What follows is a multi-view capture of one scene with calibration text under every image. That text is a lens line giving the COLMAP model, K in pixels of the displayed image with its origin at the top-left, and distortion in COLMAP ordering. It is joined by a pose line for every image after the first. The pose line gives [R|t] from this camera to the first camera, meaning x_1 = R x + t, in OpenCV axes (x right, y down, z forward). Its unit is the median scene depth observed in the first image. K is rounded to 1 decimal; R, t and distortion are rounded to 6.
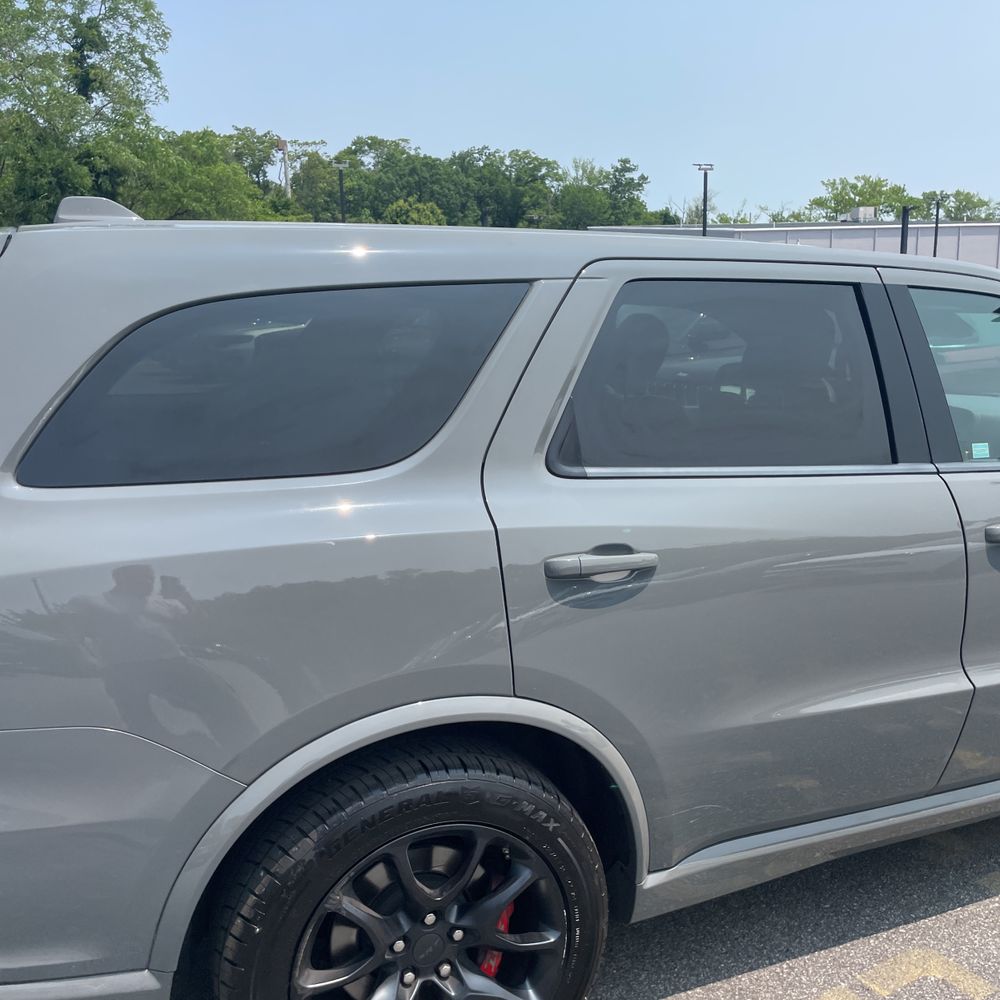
lens RADIAL K [[1017.1, 0, 495.9], [0, 1017.1, 521.1], [0, 0, 1]] dist [0.085923, -0.115261]
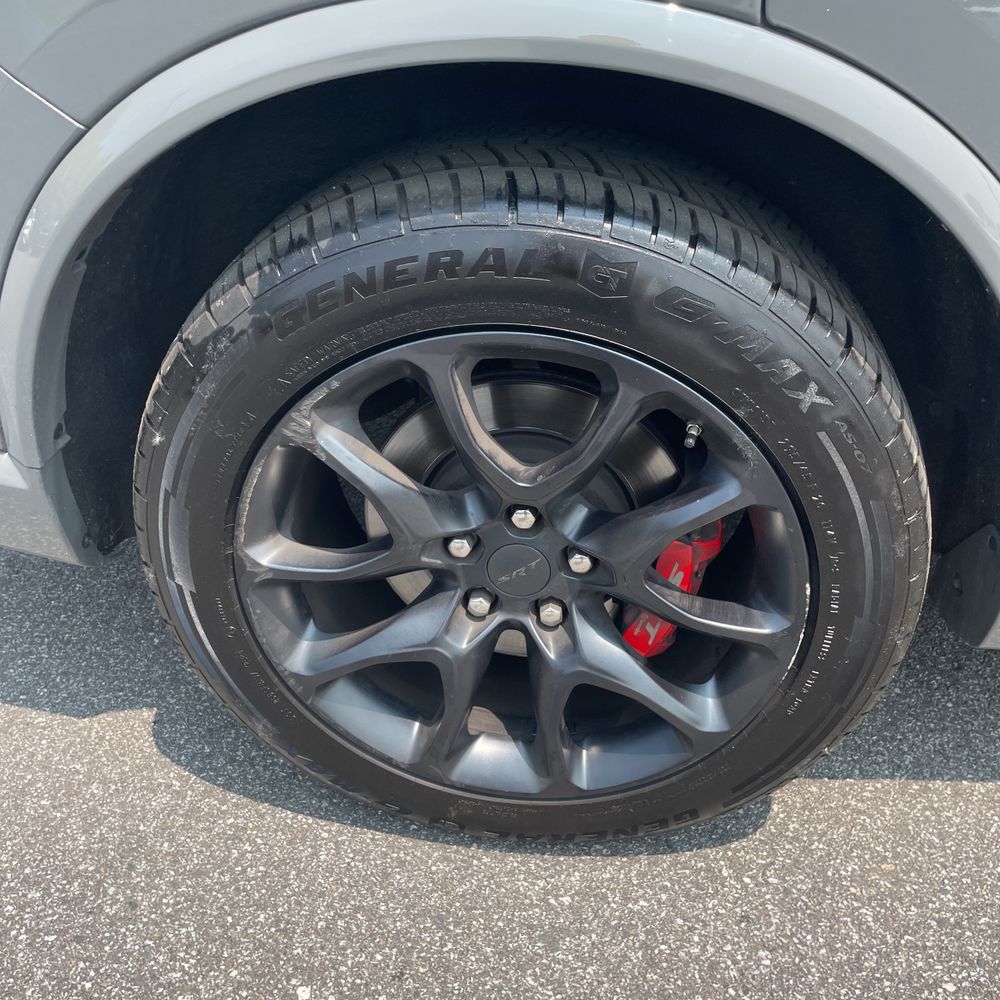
lens RADIAL K [[1012.4, 0, 500.0], [0, 1012.4, 500.0], [0, 0, 1]] dist [0.090009, -0.126512]
pose [[0.873863, 0.271224, -0.403485, 0.124507], [-0.106719, 0.916694, 0.385076, 0.189276], [0.474314, -0.293444, 0.830010, 0.586812]]
